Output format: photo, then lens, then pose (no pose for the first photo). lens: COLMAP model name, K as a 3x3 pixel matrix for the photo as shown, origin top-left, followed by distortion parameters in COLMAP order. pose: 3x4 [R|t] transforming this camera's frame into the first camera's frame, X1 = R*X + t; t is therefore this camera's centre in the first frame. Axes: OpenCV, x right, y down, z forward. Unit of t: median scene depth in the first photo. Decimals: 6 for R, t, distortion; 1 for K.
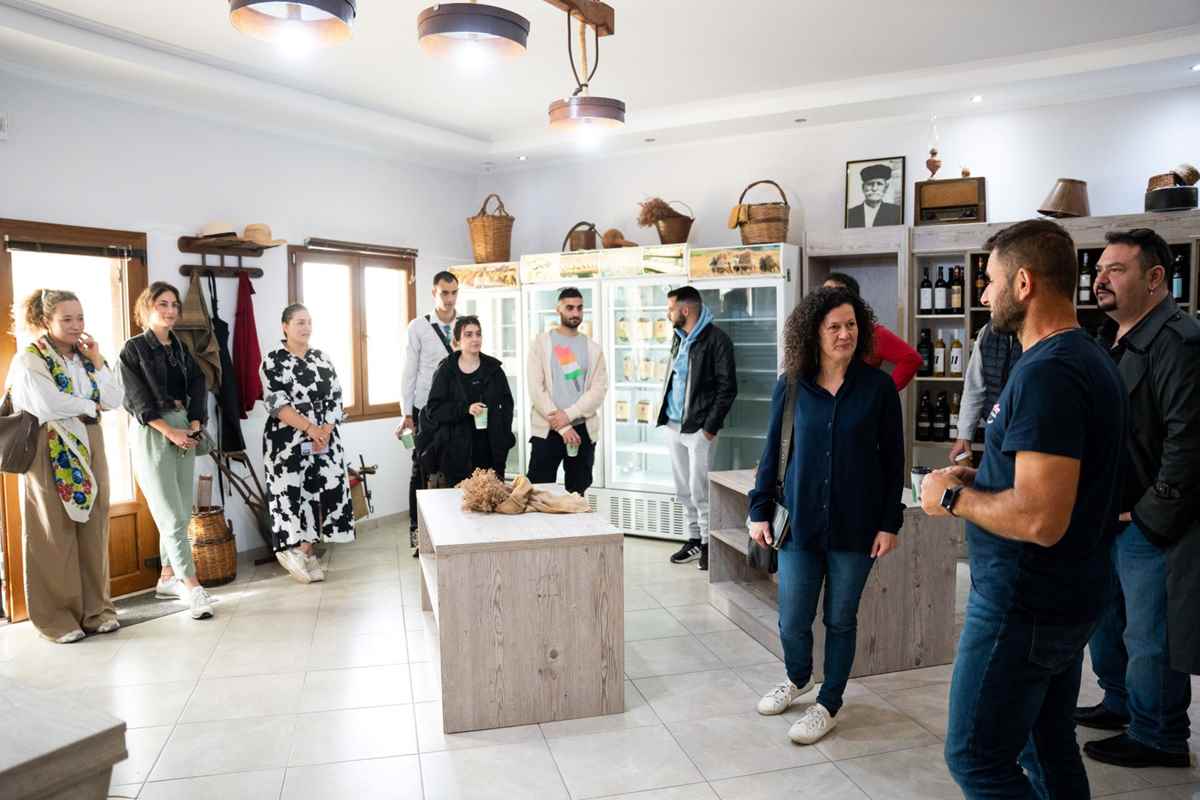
lens RADIAL K [[883.4, 0, 600.0], [0, 883.4, 400.0], [0, 0, 1]] dist [-0.132161, 0.129314]
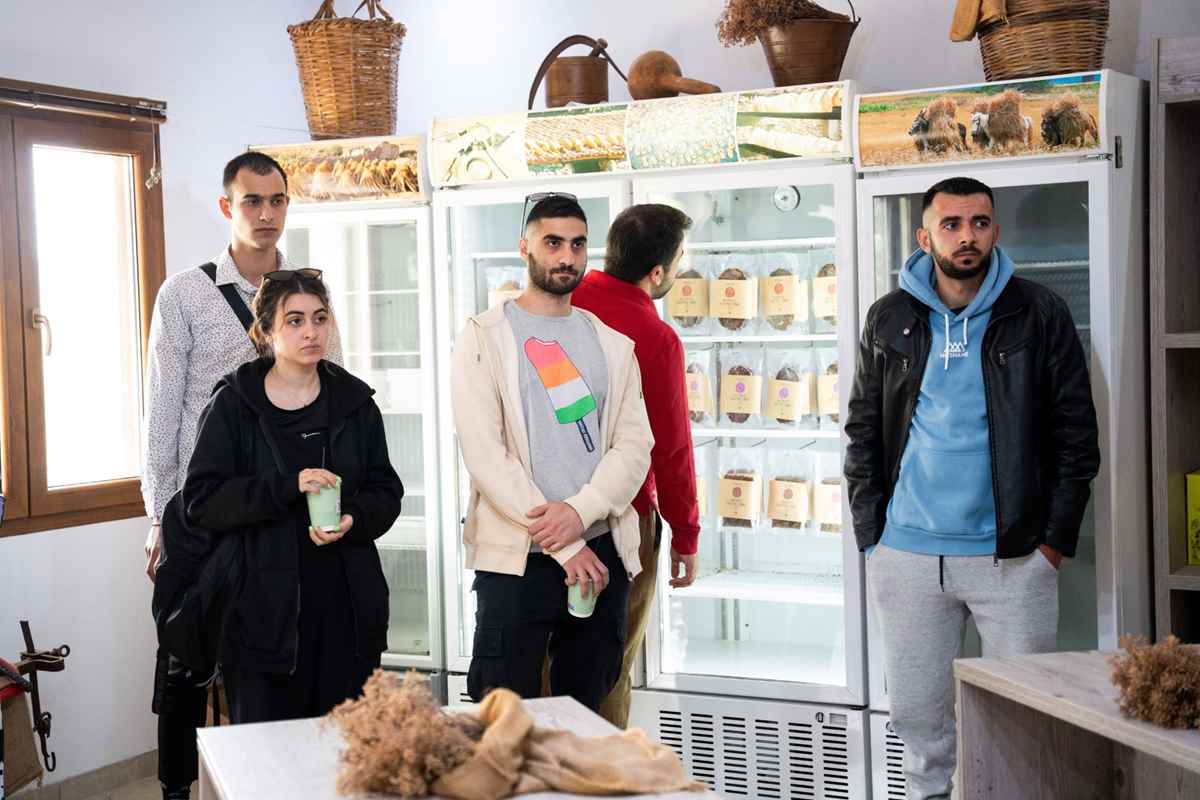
lens RADIAL K [[1931.0, 0, 600.0], [0, 1931.0, 400.0], [0, 0, 1]] dist [0.223828, -0.020507]
pose [[0.999429, -0.013147, 0.031128, -0.044385], [0.014086, 0.999446, -0.030150, -0.006456], [-0.030715, 0.030571, 0.999061, 0.113229]]
